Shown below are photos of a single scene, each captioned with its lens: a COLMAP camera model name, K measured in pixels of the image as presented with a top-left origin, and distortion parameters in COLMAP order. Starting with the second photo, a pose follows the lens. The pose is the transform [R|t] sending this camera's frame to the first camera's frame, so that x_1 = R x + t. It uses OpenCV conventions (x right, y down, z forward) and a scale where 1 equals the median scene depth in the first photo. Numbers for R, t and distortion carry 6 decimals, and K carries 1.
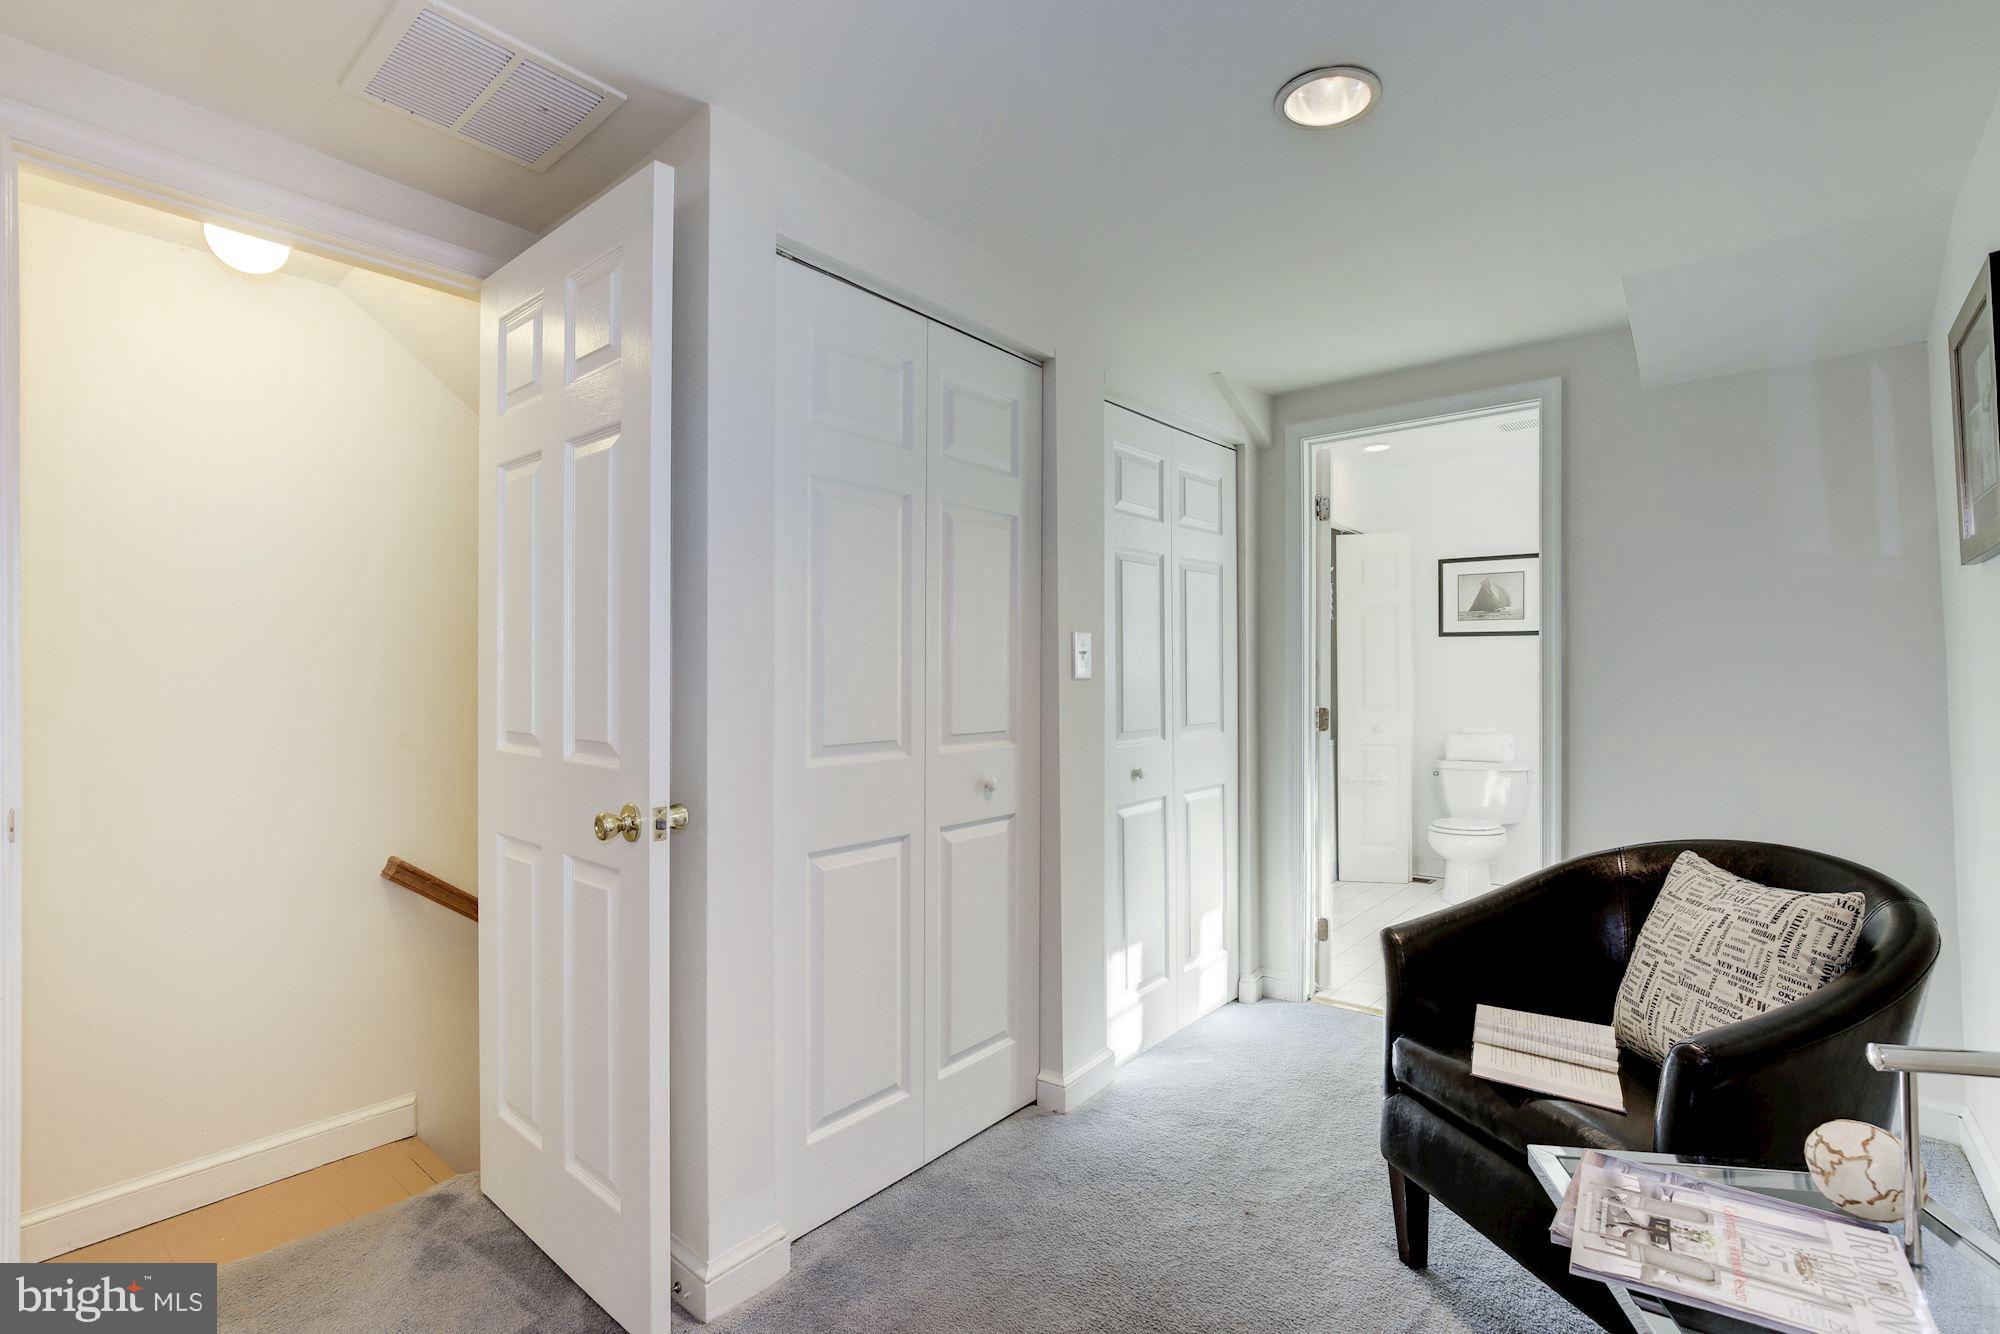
lens RADIAL K [[888.5, 0, 1003.7], [0, 888.5, 663.7], [0, 0, 1]] dist [-0.001257, 0.000233]
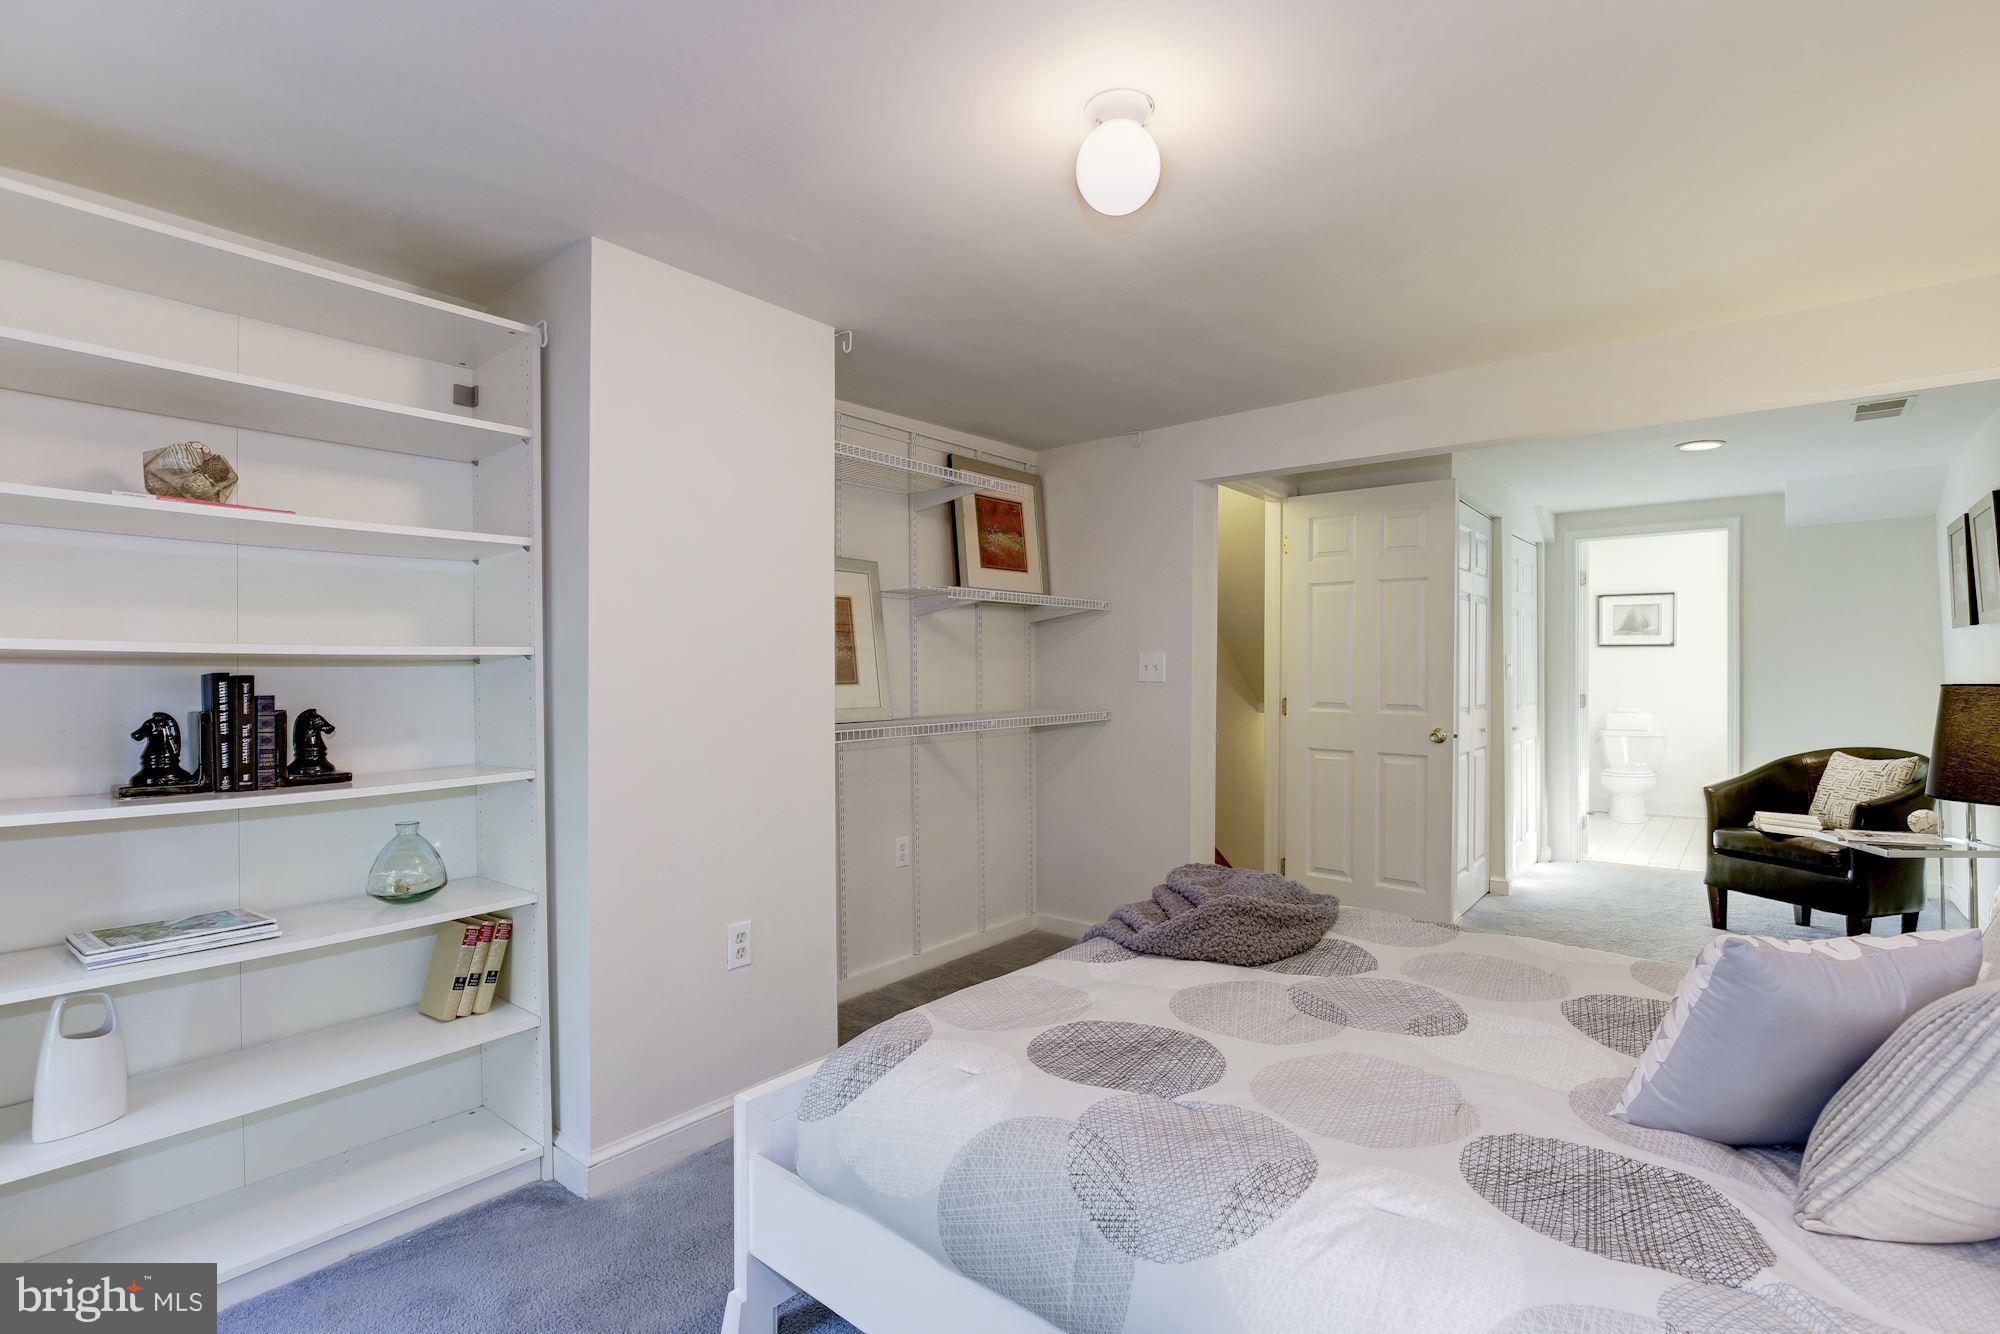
lens RADIAL K [[888.5, 0, 1003.7], [0, 888.5, 663.7], [0, 0, 1]] dist [-0.001257, 0.000233]
pose [[0.999945, -0.004229, 0.009645, -1.099323], [0.004177, 0.999977, 0.005397, -0.032588], [-0.009668, -0.005356, 0.999939, -1.001421]]
